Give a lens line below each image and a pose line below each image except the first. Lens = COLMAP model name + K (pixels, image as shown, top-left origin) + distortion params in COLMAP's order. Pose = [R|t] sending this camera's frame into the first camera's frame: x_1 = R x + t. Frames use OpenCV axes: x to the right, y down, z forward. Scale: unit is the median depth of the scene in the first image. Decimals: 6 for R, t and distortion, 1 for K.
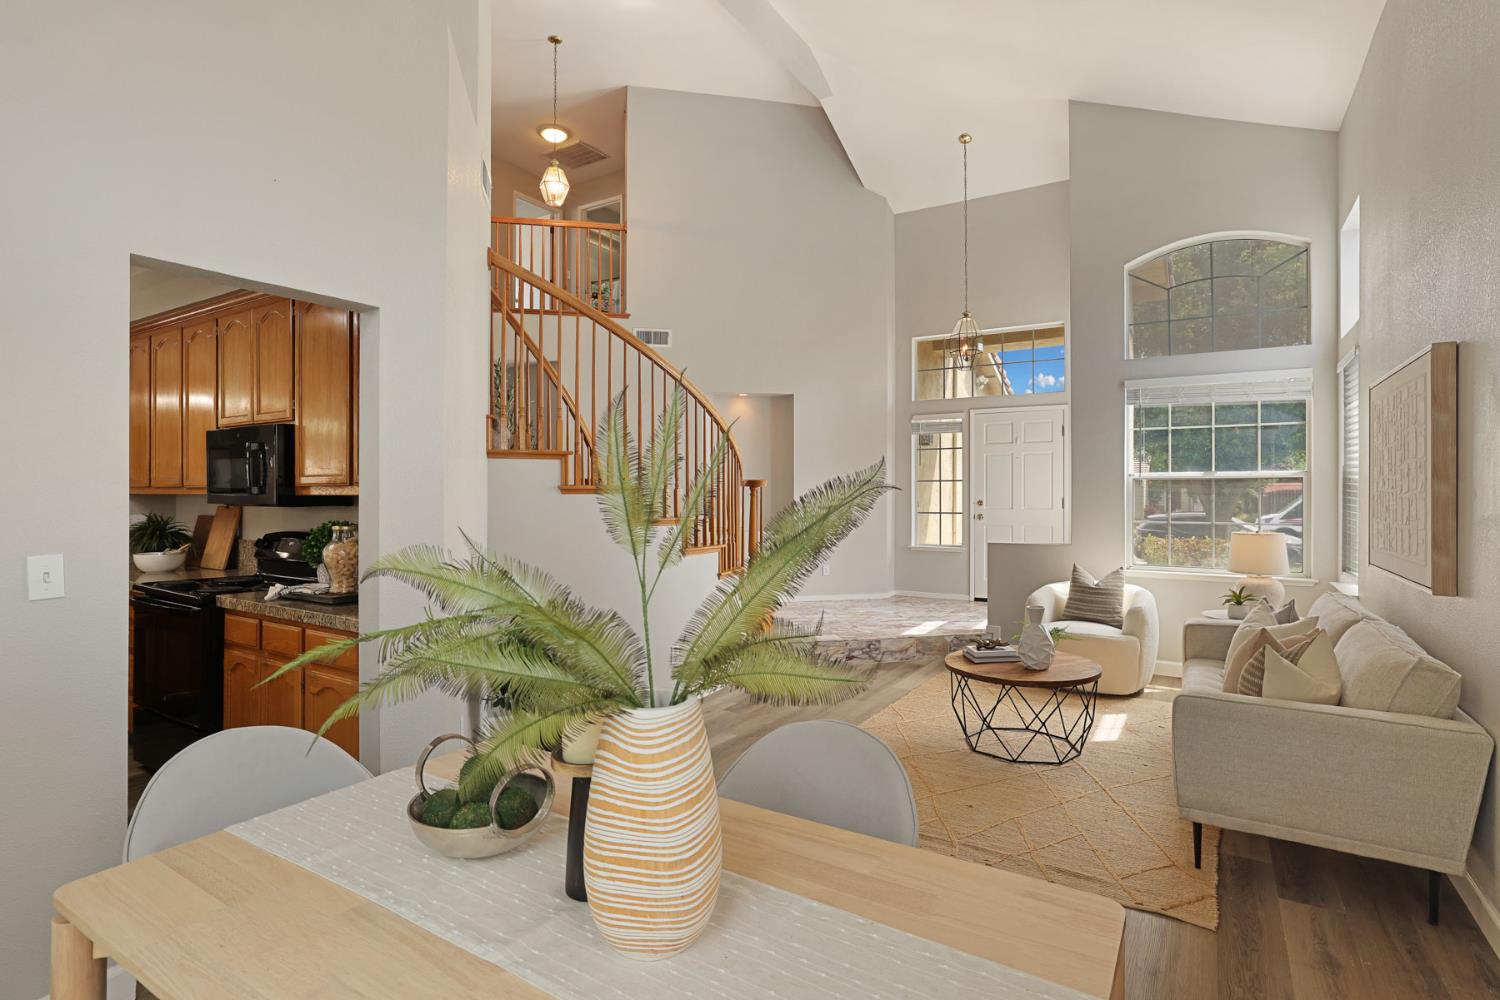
lens RADIAL K [[758.5, 0, 747.2], [0, 758.5, 493.9], [0, 0, 1]] dist [-0.015060, 0.009034]
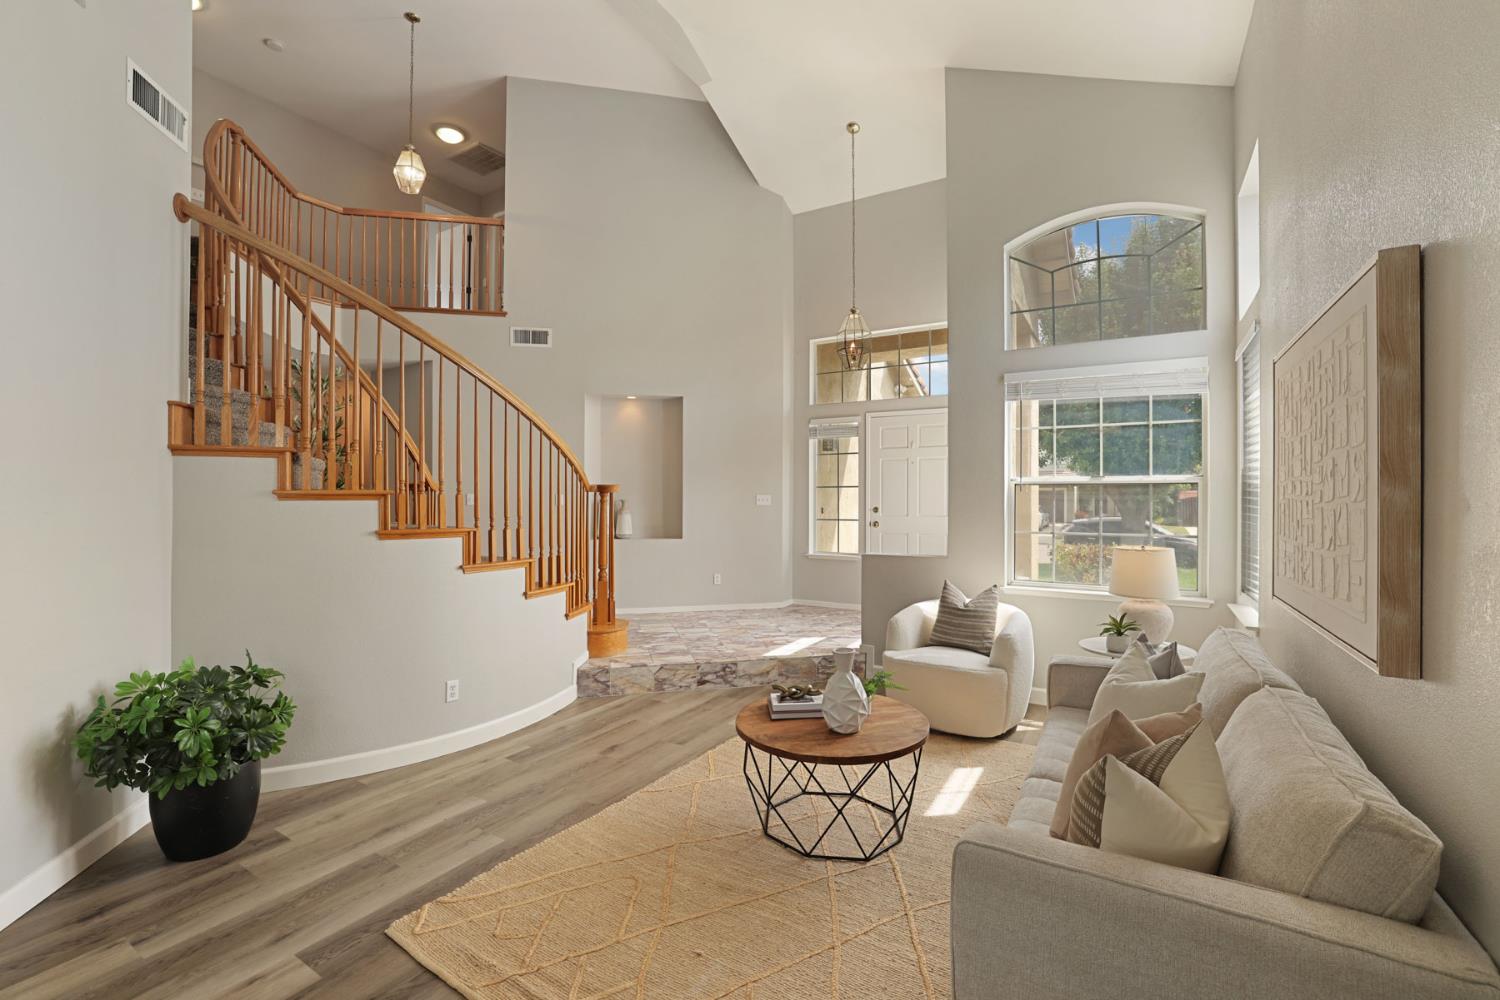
lens RADIAL K [[656.2, 0, 745.1], [0, 656.2, 500.1], [0, 0, 1]] dist [-0.029513, 0.005542]
pose [[0.999963, 0.002132, 0.008288, 0.203899], [-0.002140, 0.999997, 0.001001, -0.001351], [-0.008286, -0.001019, 0.999965, 0.251916]]
